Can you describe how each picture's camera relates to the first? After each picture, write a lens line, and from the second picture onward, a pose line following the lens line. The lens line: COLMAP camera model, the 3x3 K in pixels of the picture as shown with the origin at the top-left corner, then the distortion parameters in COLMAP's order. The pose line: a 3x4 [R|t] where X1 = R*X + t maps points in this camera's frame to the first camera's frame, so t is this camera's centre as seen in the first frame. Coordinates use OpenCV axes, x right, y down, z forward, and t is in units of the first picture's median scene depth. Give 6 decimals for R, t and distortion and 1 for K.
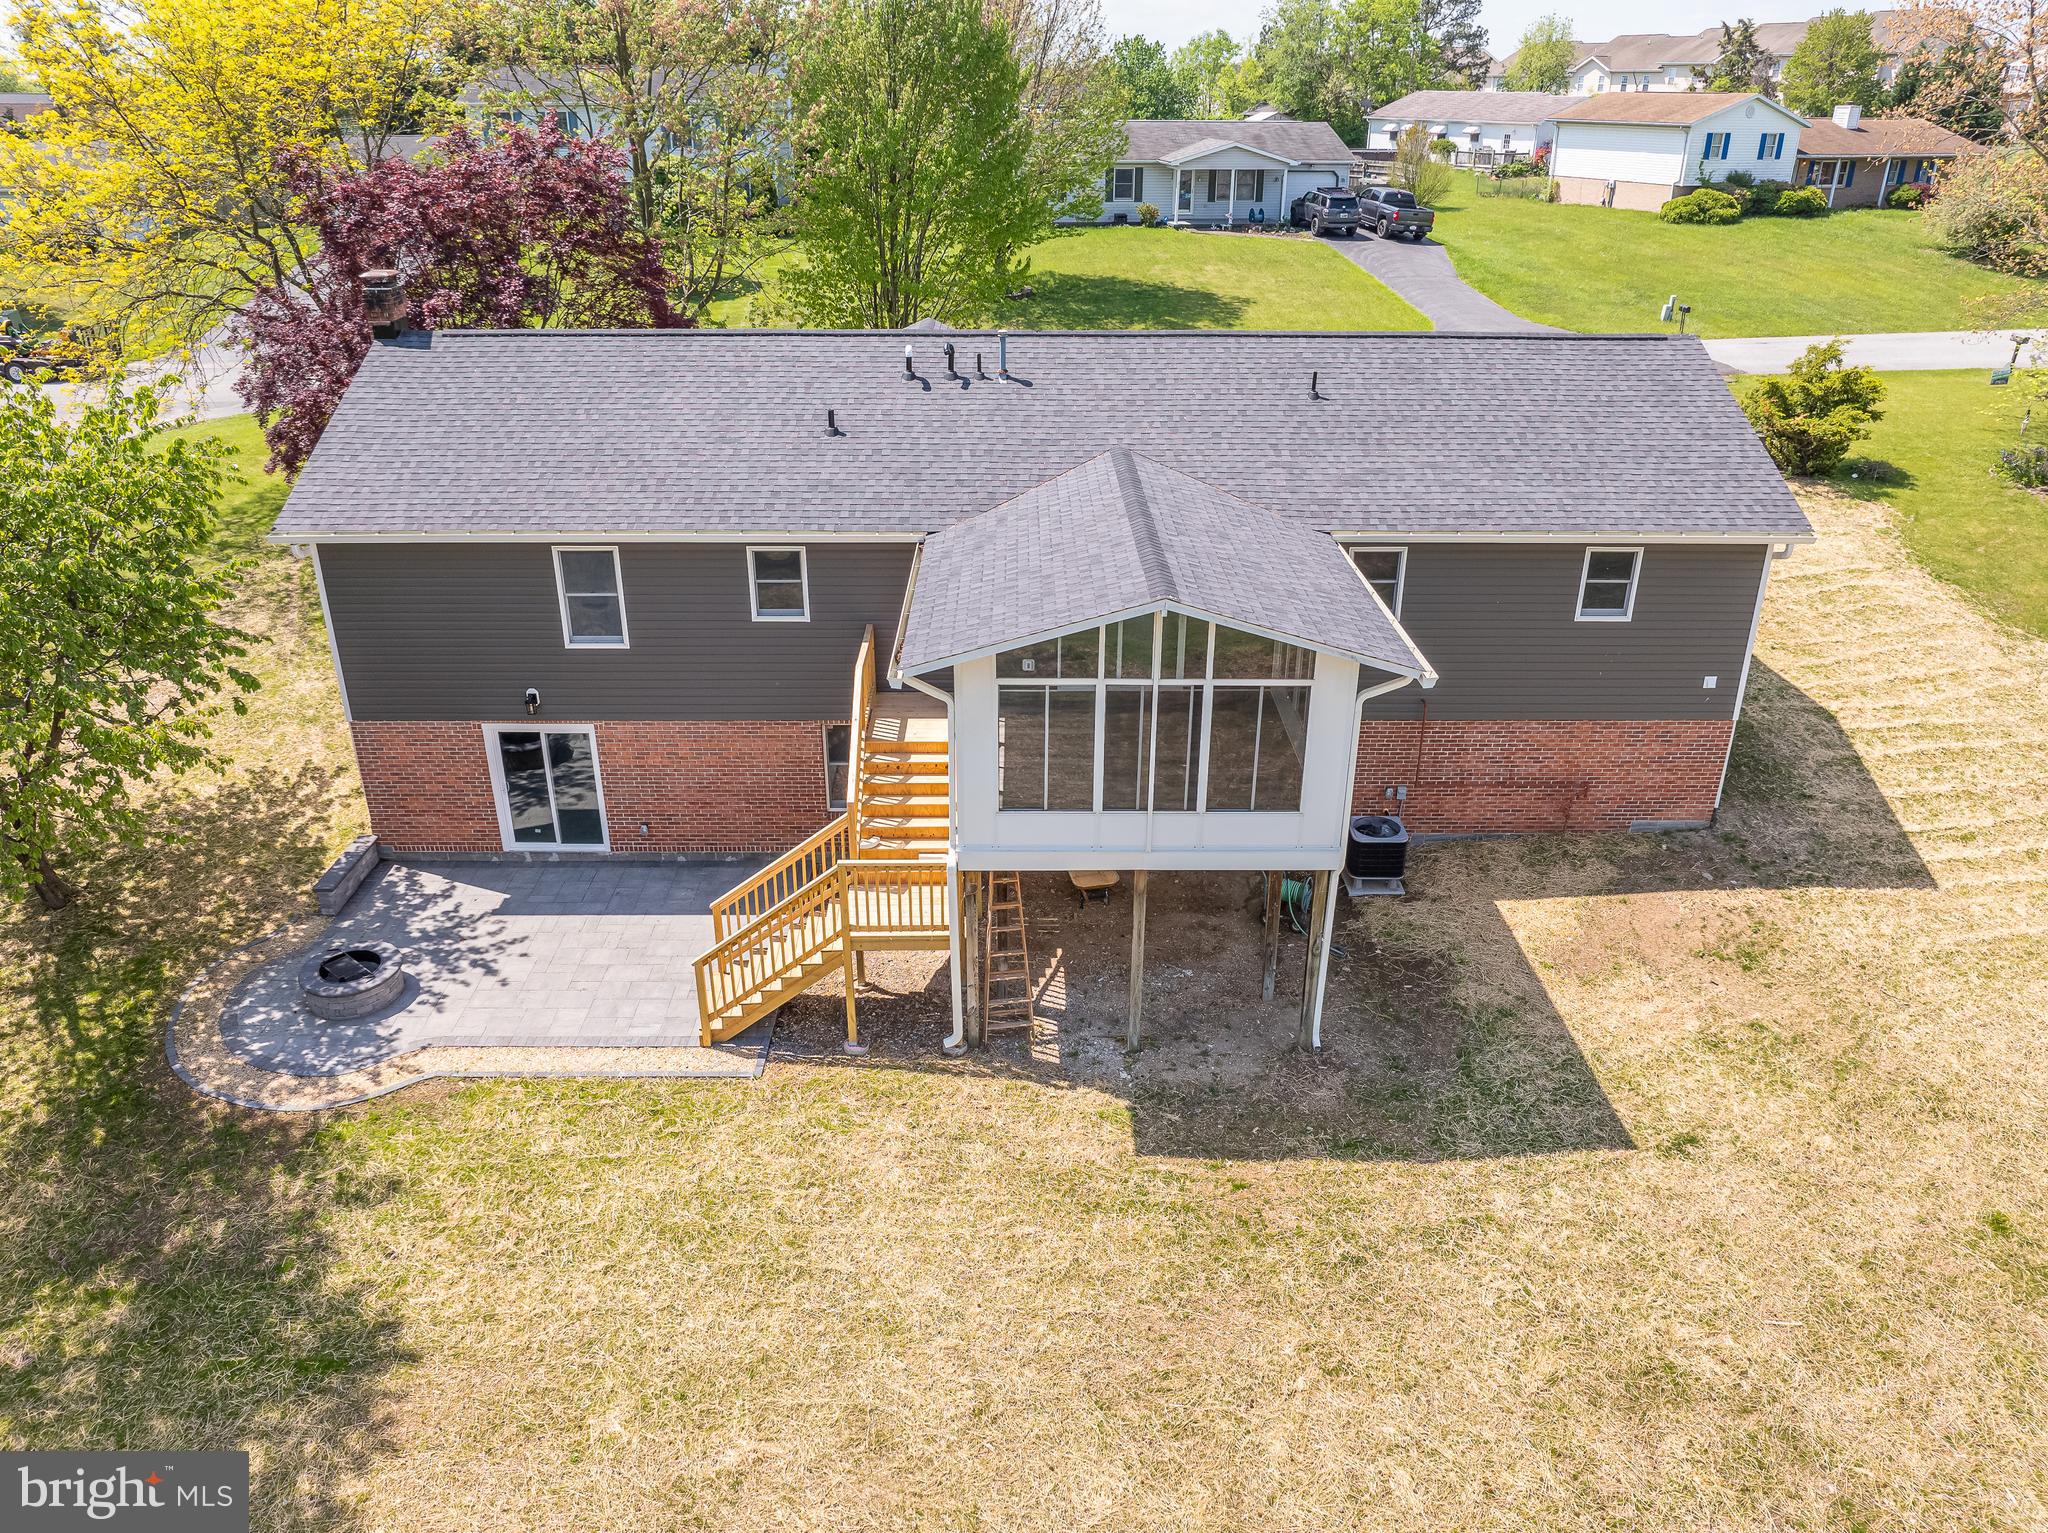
lens RADIAL K [[1434.1, 0, 1024.0], [0, 1434.1, 766.5], [0, 0, 1]] dist [-0.036244, -0.002502]
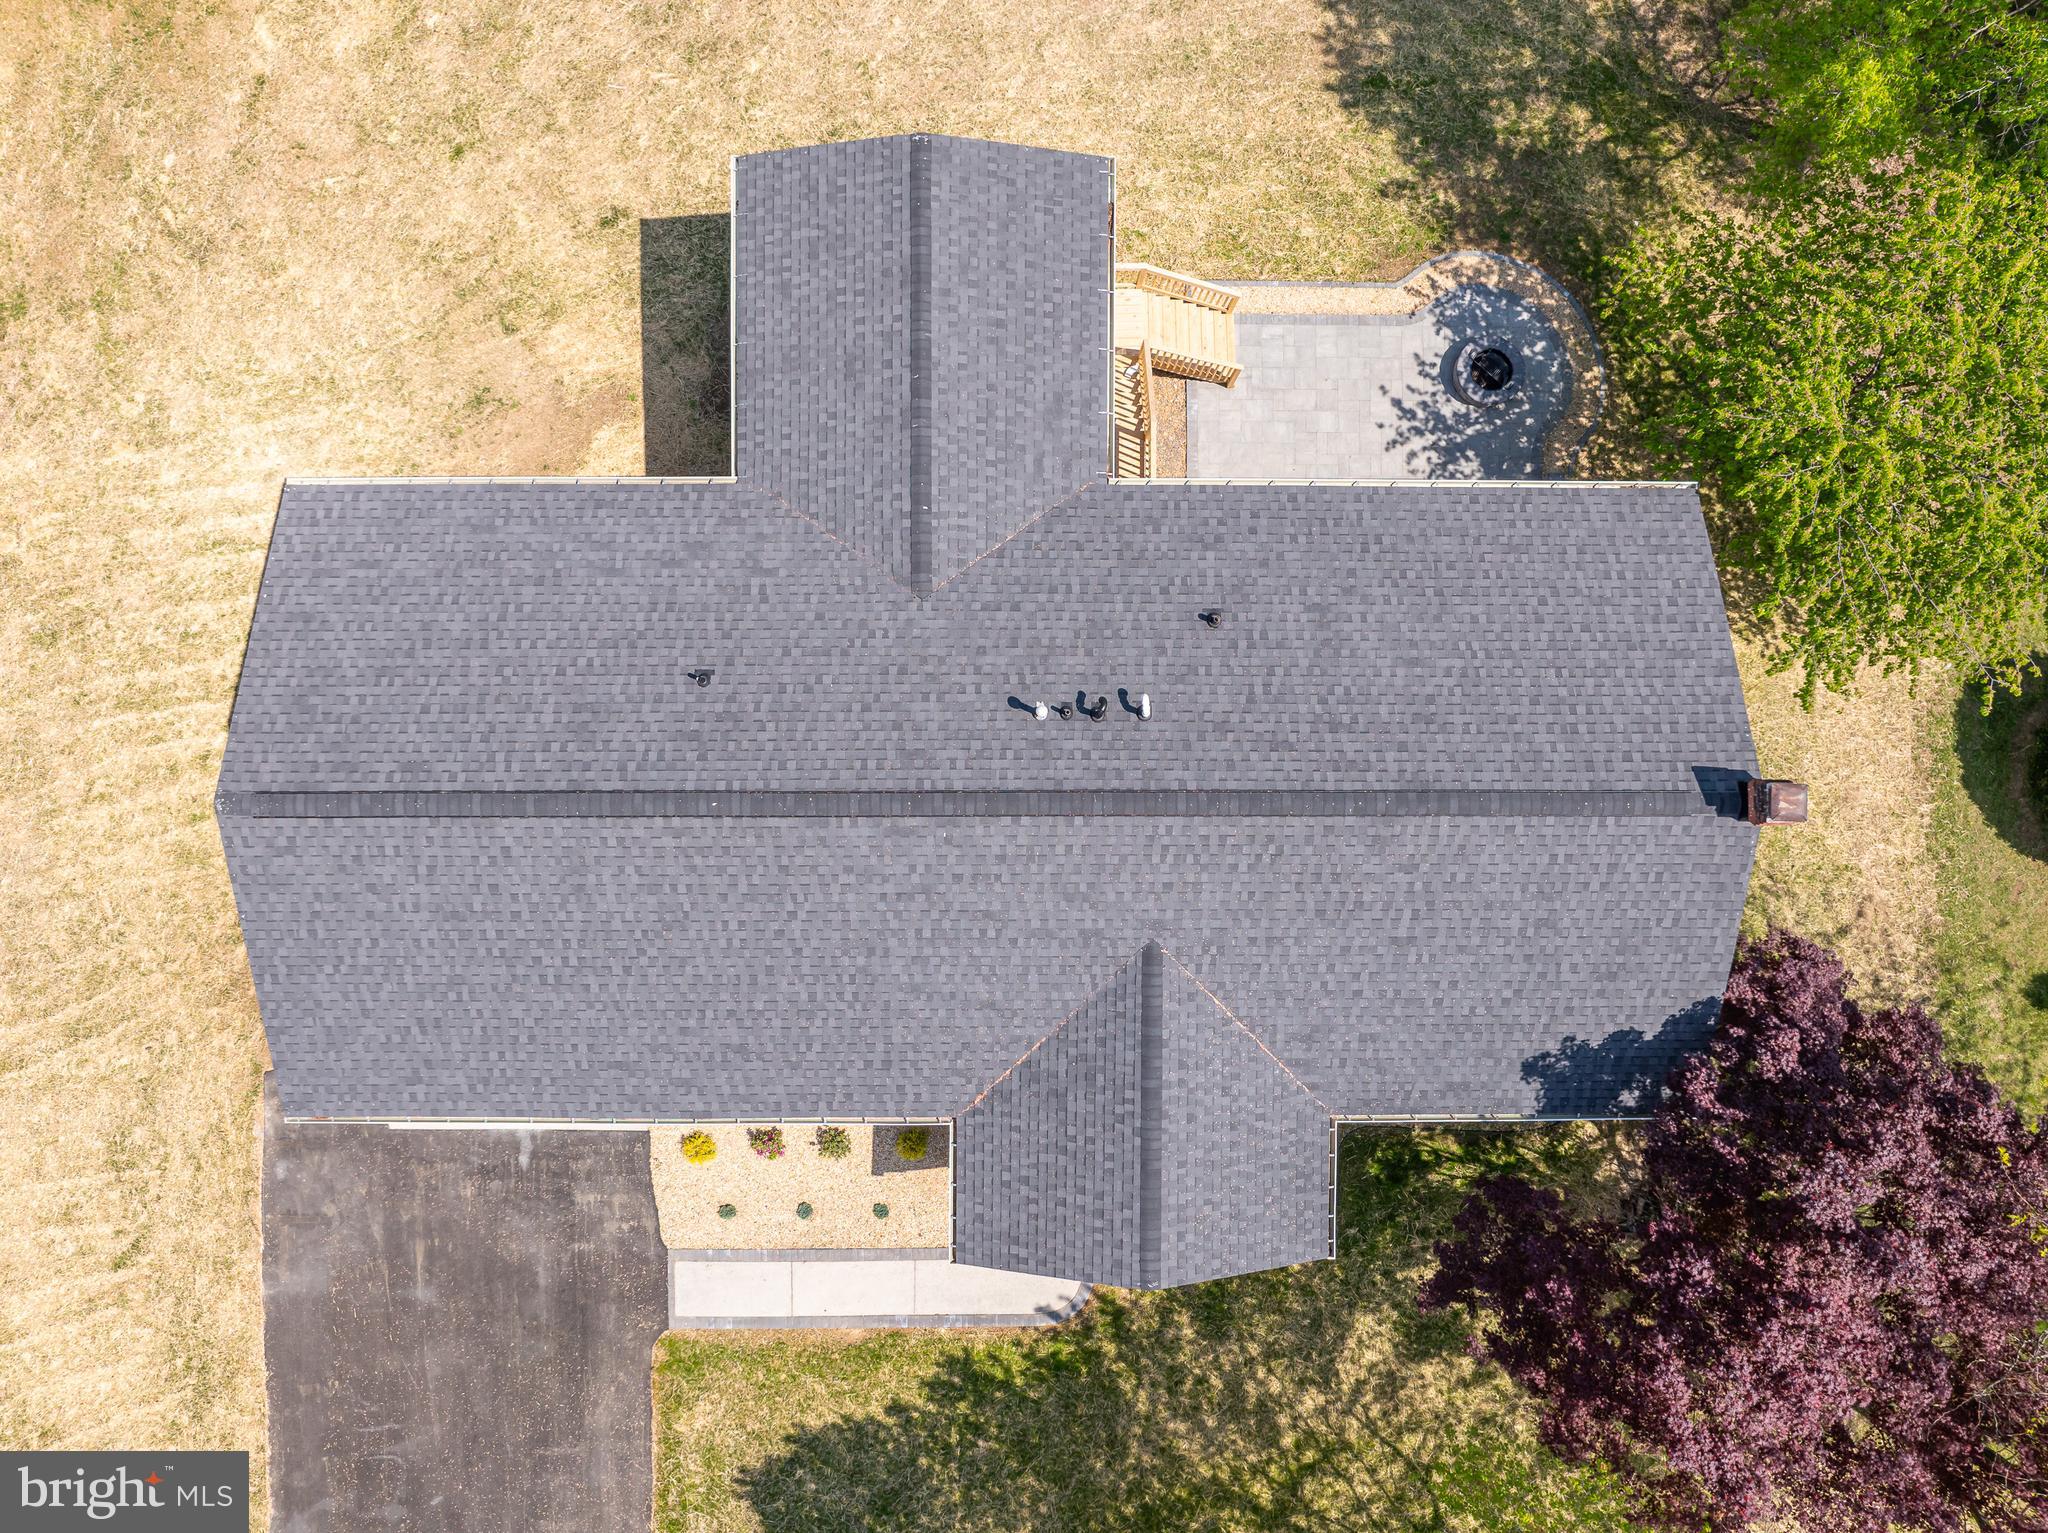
lens RADIAL K [[1453.9, 0, 1024.0], [0, 1453.9, 766.5], [0, 0, 1]] dist [-0.043129, 0.005525]
pose [[-0.999888, -0.010015, -0.011098, 0.000482], [-0.005892, -0.418245, 0.908315, -1.361458], [-0.013738, 0.908279, 0.418139, 0.788496]]
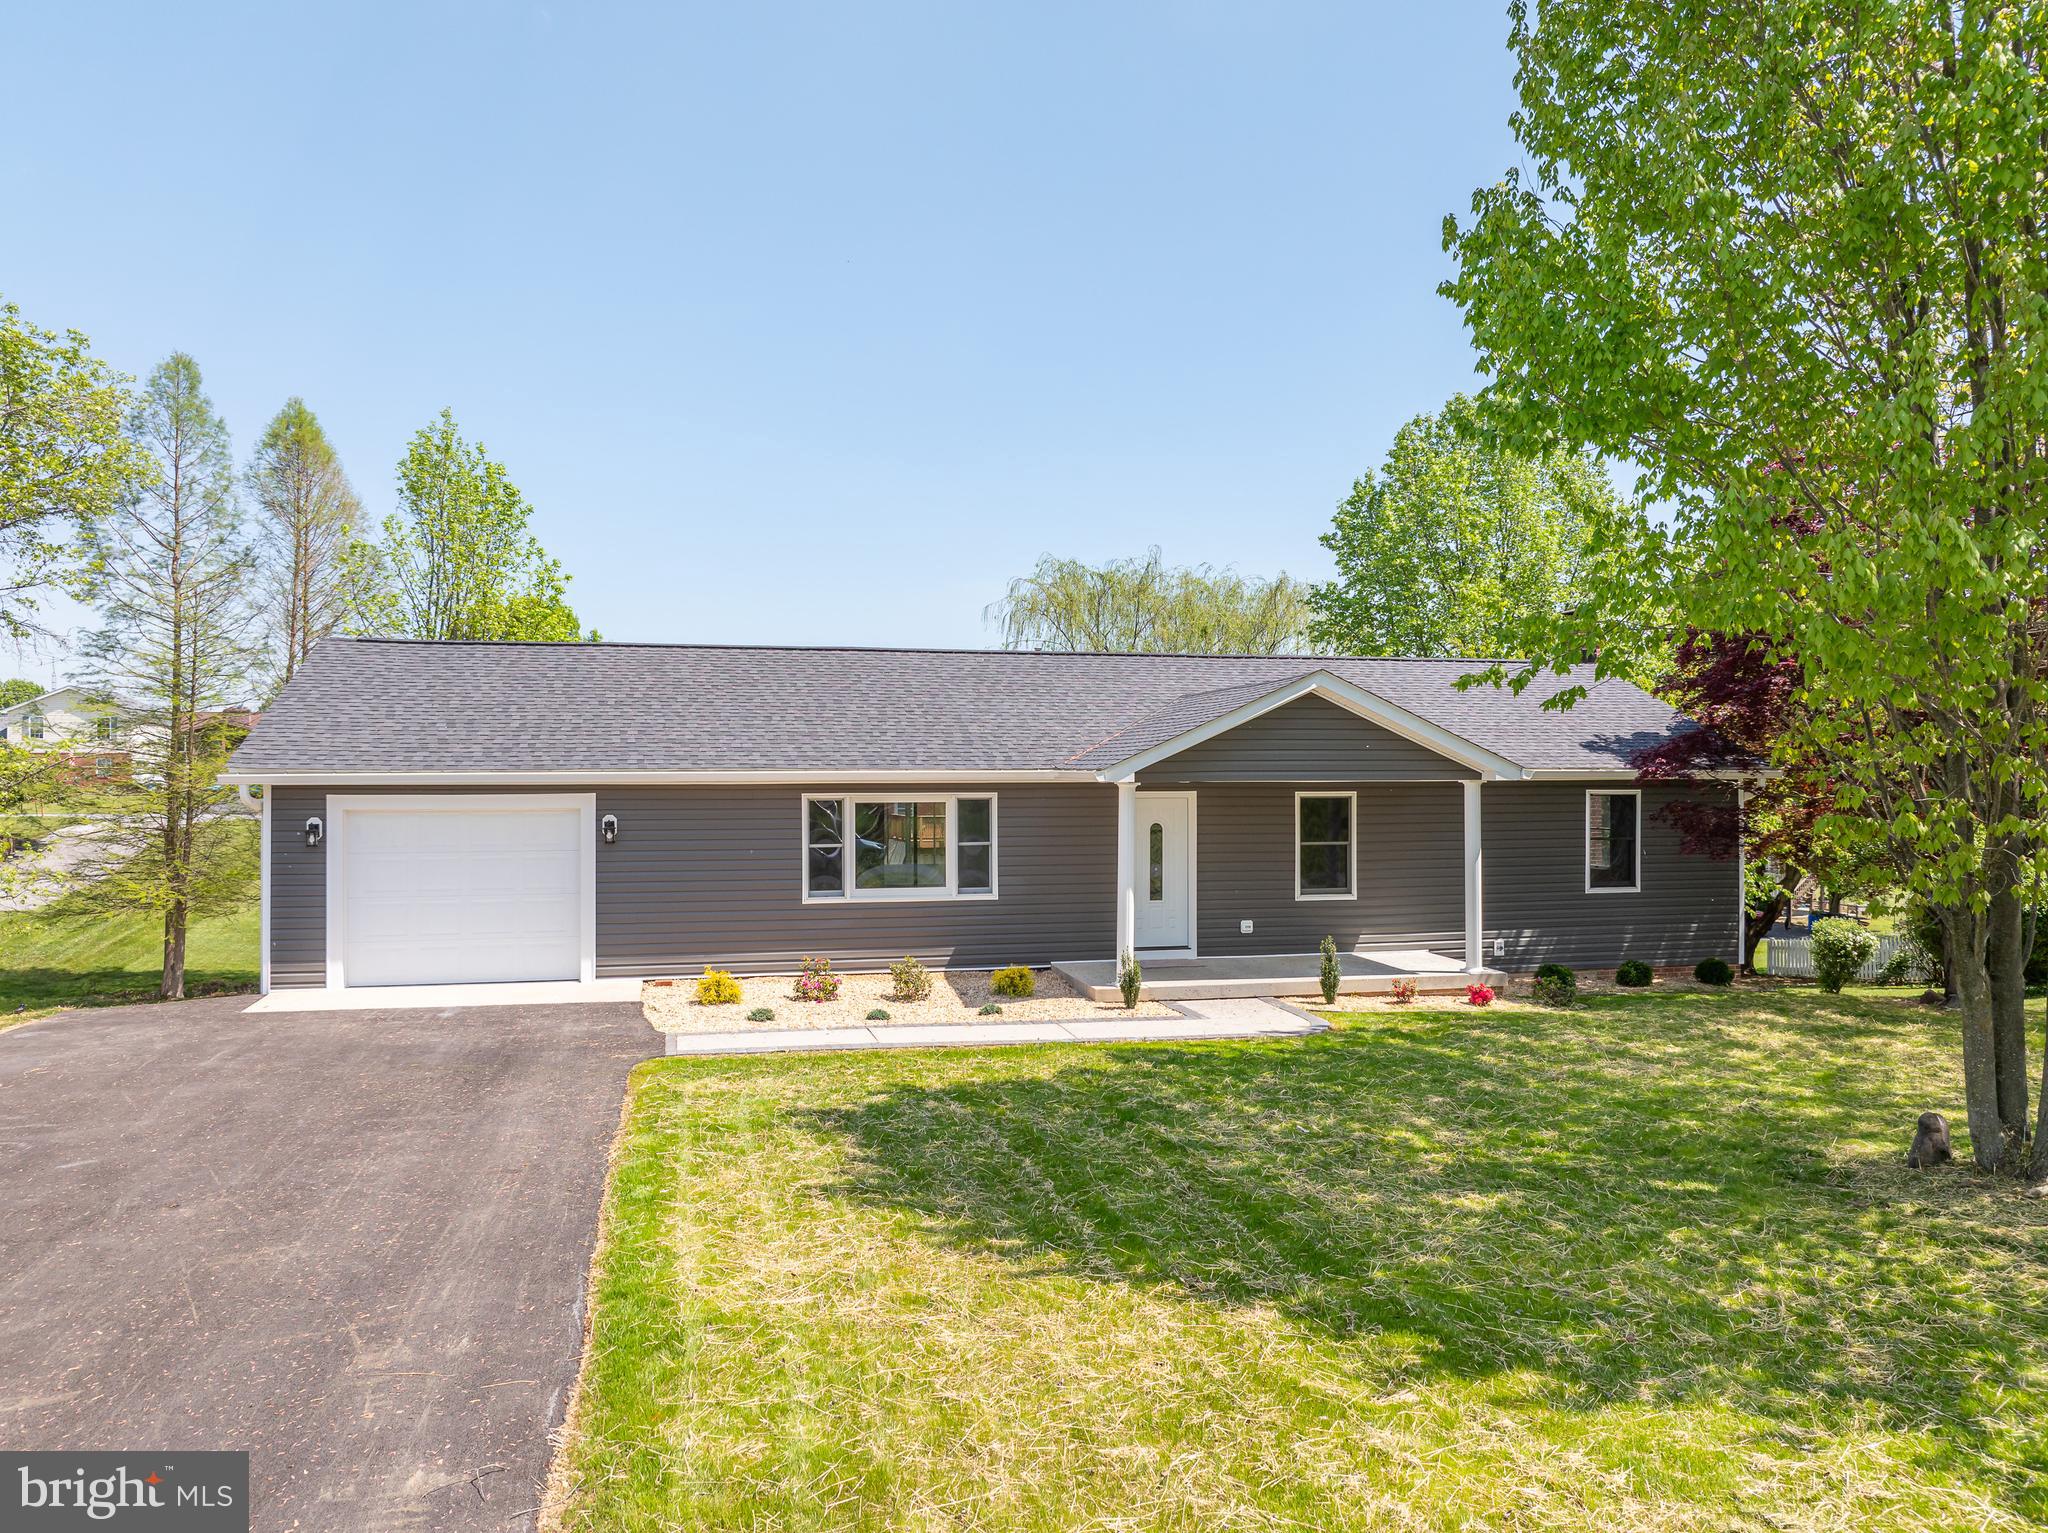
lens RADIAL K [[1453.9, 0, 1024.0], [0, 1453.9, 766.5], [0, 0, 1]] dist [-0.043129, 0.005525]
pose [[-0.975986, 0.002465, -0.217817, 0.291917], [-0.088156, 0.909922, 0.405303, -0.824021], [0.199196, 0.414772, -0.887854, 2.480956]]
